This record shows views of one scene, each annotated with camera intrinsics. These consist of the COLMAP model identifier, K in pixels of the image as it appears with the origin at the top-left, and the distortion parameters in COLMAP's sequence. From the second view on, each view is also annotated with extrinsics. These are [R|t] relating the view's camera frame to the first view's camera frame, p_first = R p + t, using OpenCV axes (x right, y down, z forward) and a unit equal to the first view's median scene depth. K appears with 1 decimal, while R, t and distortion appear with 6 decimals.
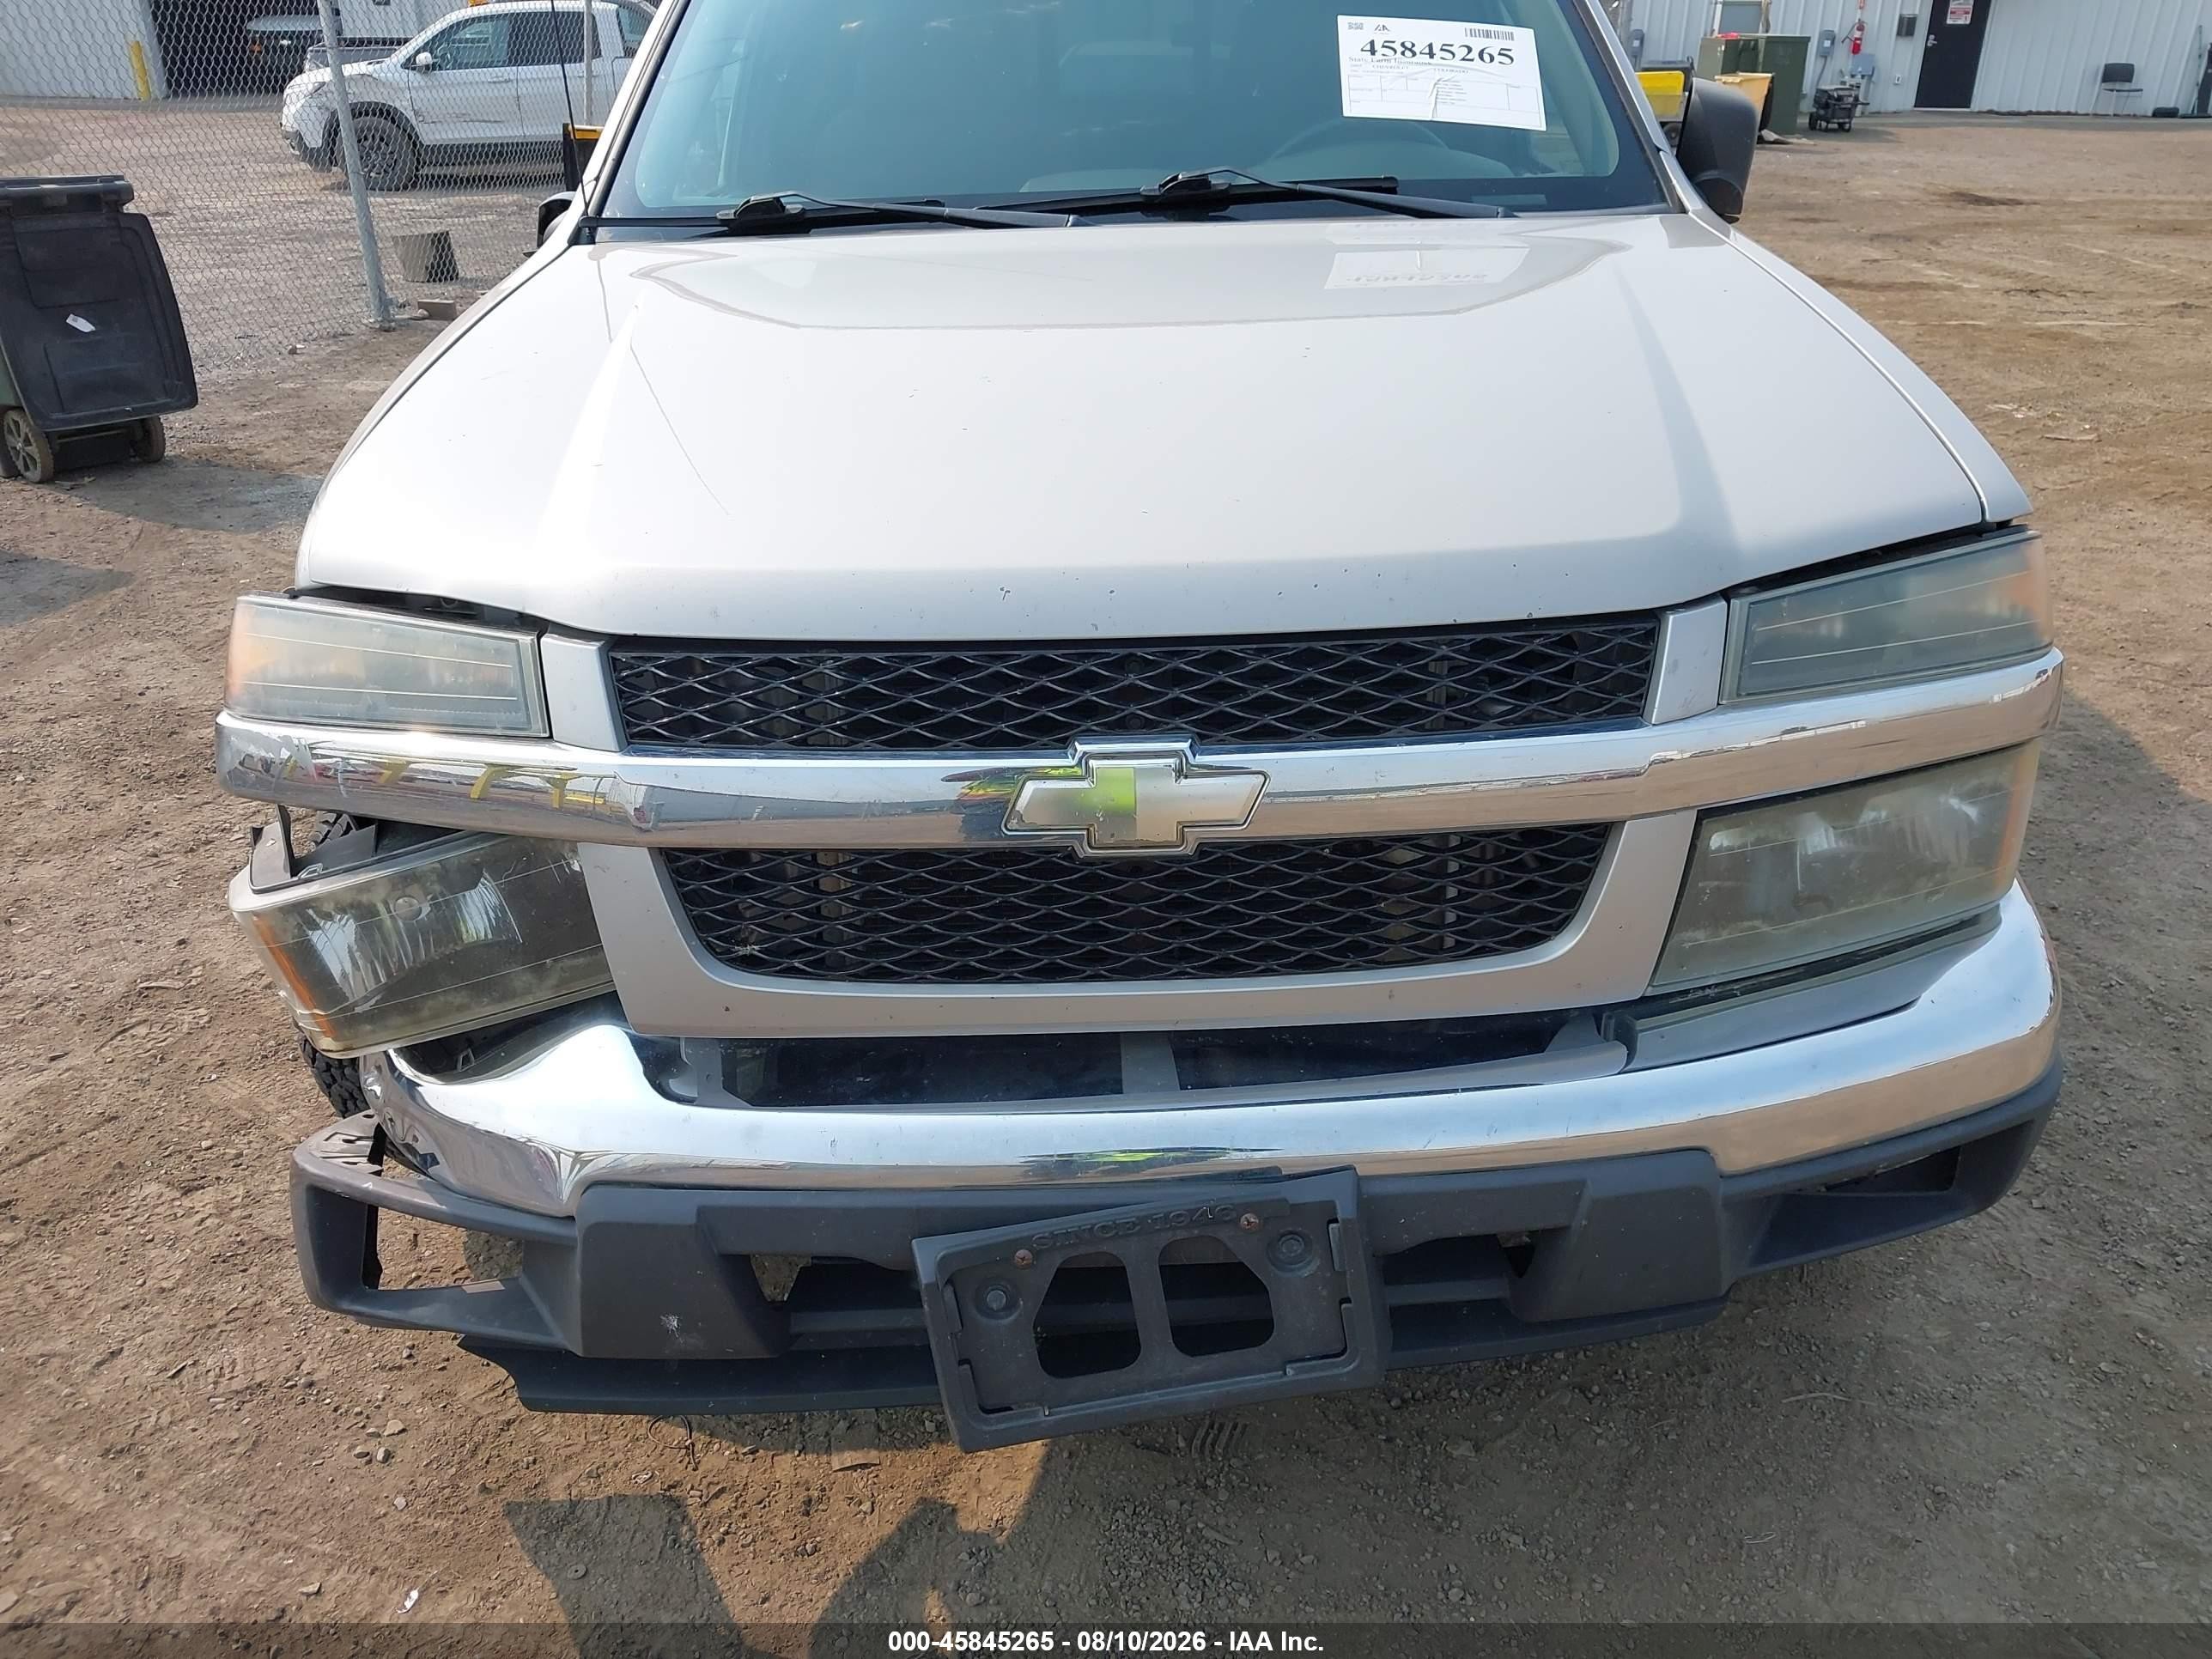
lens RADIAL K [[1705.7, 0, 1099.8], [0, 1705.7, 834.1], [0, 0, 1]] dist [0.003018, -0.003375]
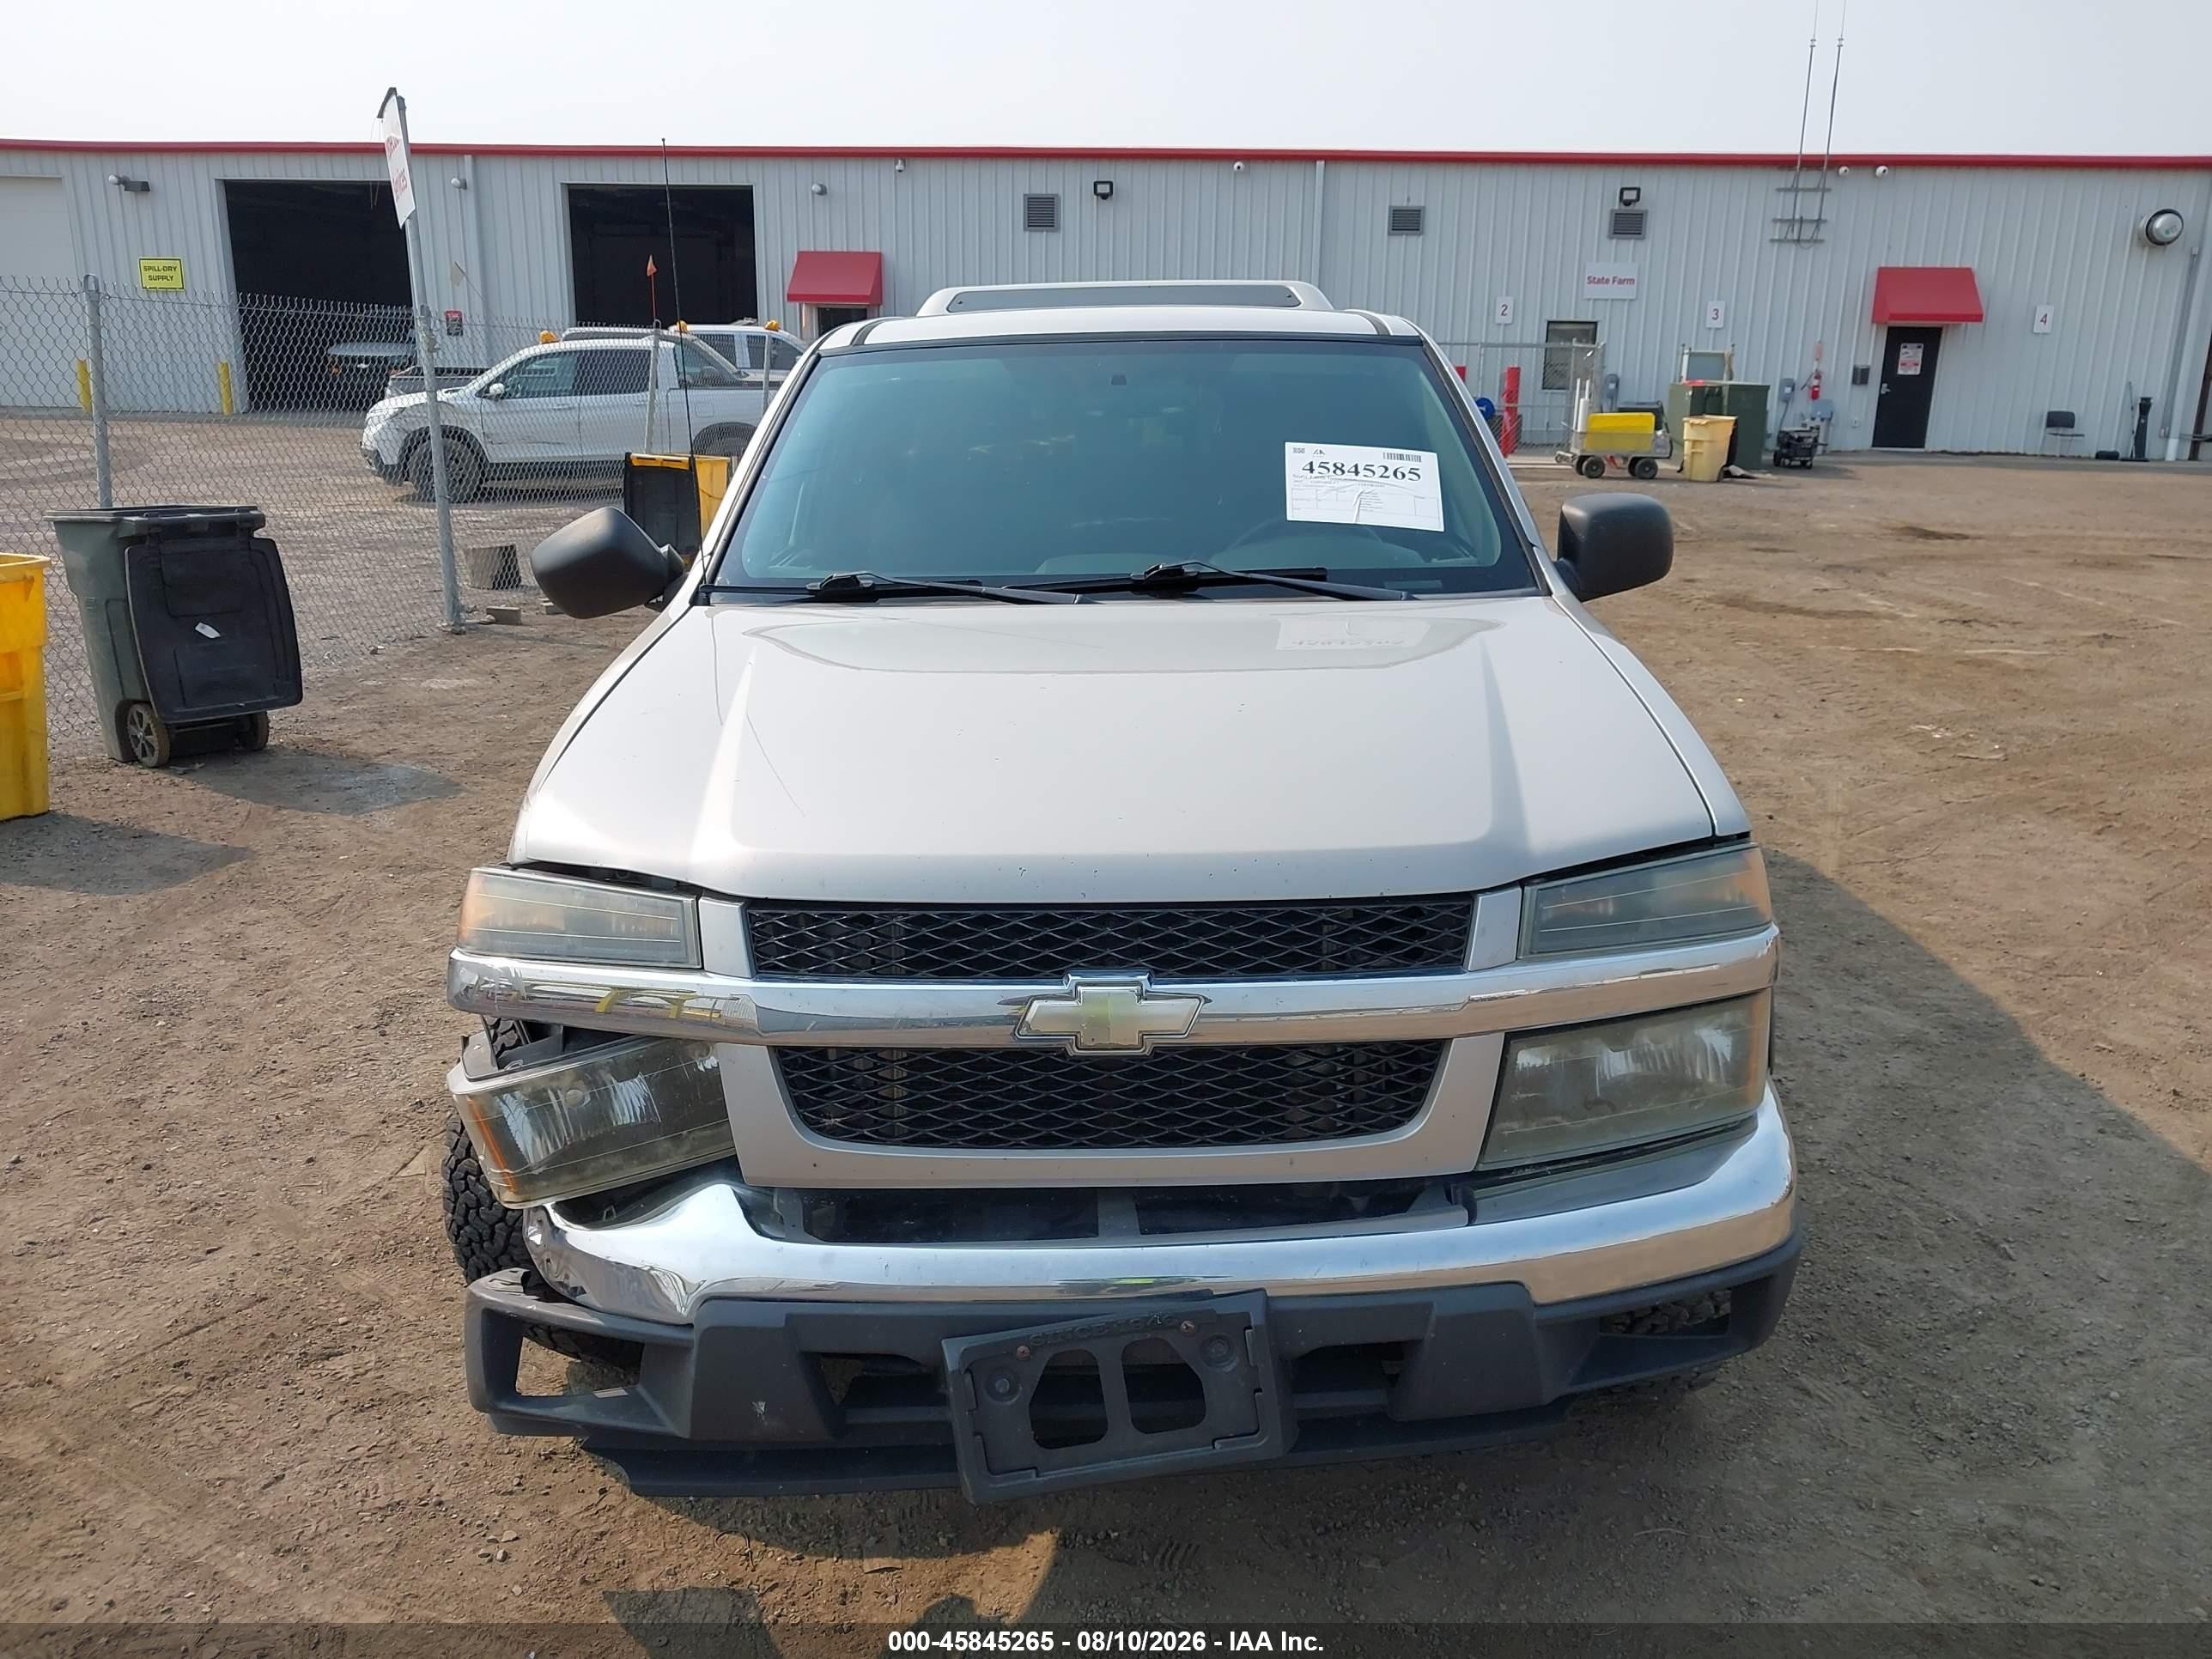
lens RADIAL K [[1749.2, 0, 1094.9], [0, 1749.2, 819.0], [0, 0, 1]] dist [-0.003624, 0.001658]
pose [[0.999830, 0.015944, -0.009271, 0.012831], [-0.017329, 0.984196, -0.176230, 0.048897], [0.006315, 0.176361, 0.984305, -0.311186]]
